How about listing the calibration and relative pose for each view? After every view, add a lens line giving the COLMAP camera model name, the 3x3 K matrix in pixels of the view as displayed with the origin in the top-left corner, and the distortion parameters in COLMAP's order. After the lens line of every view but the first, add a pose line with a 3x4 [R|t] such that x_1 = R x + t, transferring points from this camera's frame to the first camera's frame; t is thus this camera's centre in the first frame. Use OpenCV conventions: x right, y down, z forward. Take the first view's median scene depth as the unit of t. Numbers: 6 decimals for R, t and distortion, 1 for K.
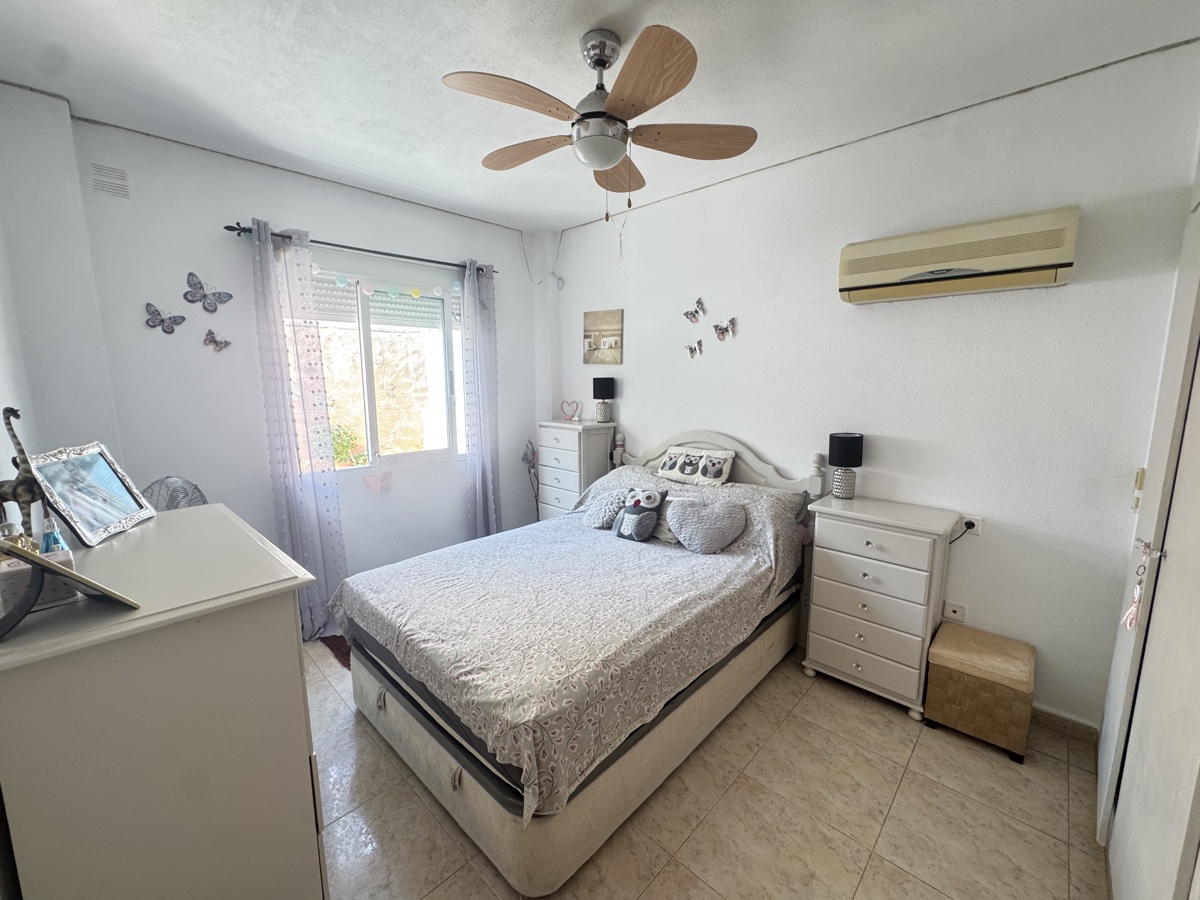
lens RADIAL K [[479.7, 0, 599.5], [0, 479.7, 449.4], [0, 0, 1]] dist [-0.004192, 0.000743]
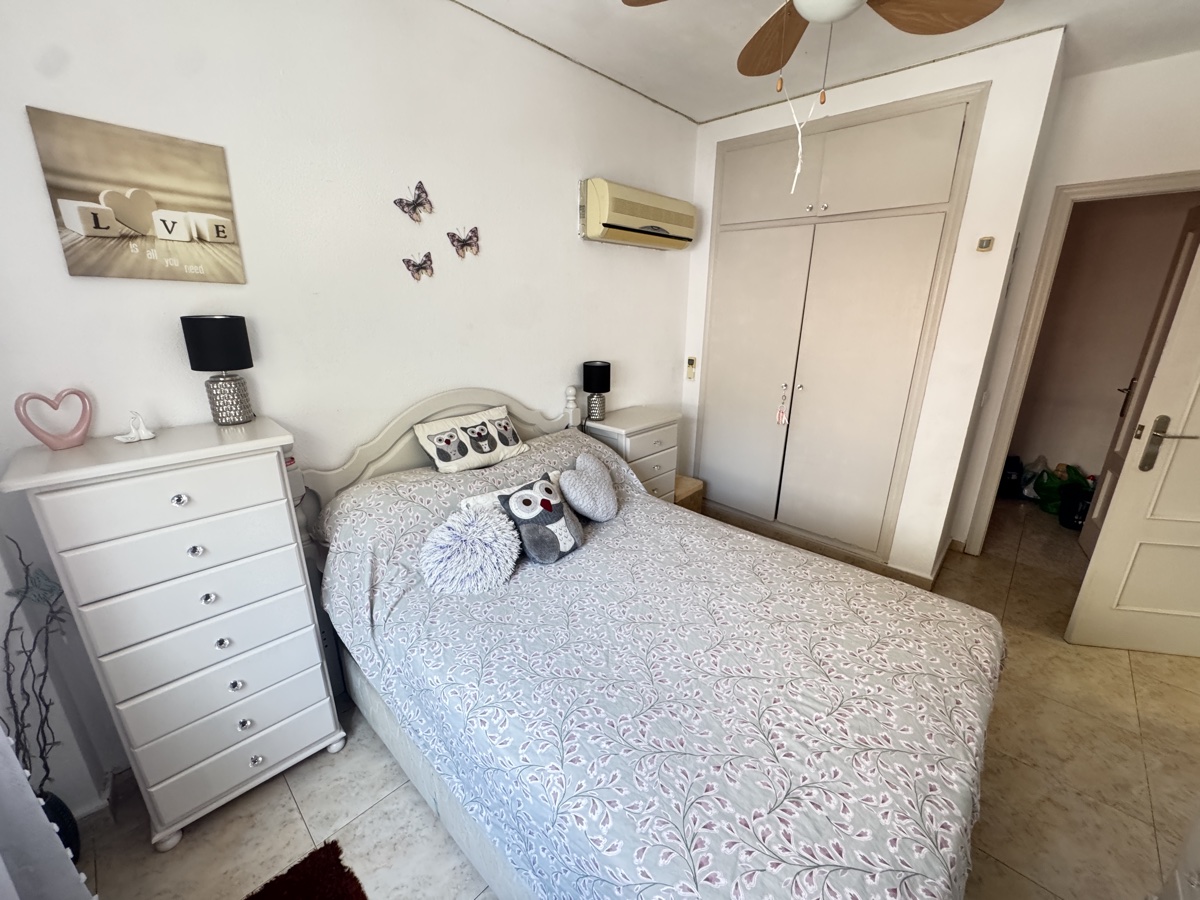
lens RADIAL K [[479.7, 0, 599.5], [0, 479.7, 449.4], [0, 0, 1]] dist [-0.004192, 0.000743]
pose [[-0.002442, -0.294909, 0.955522, -0.510529], [0.143049, 0.945595, 0.292211, -0.140036], [-0.989713, 0.137400, 0.039877, 0.823696]]
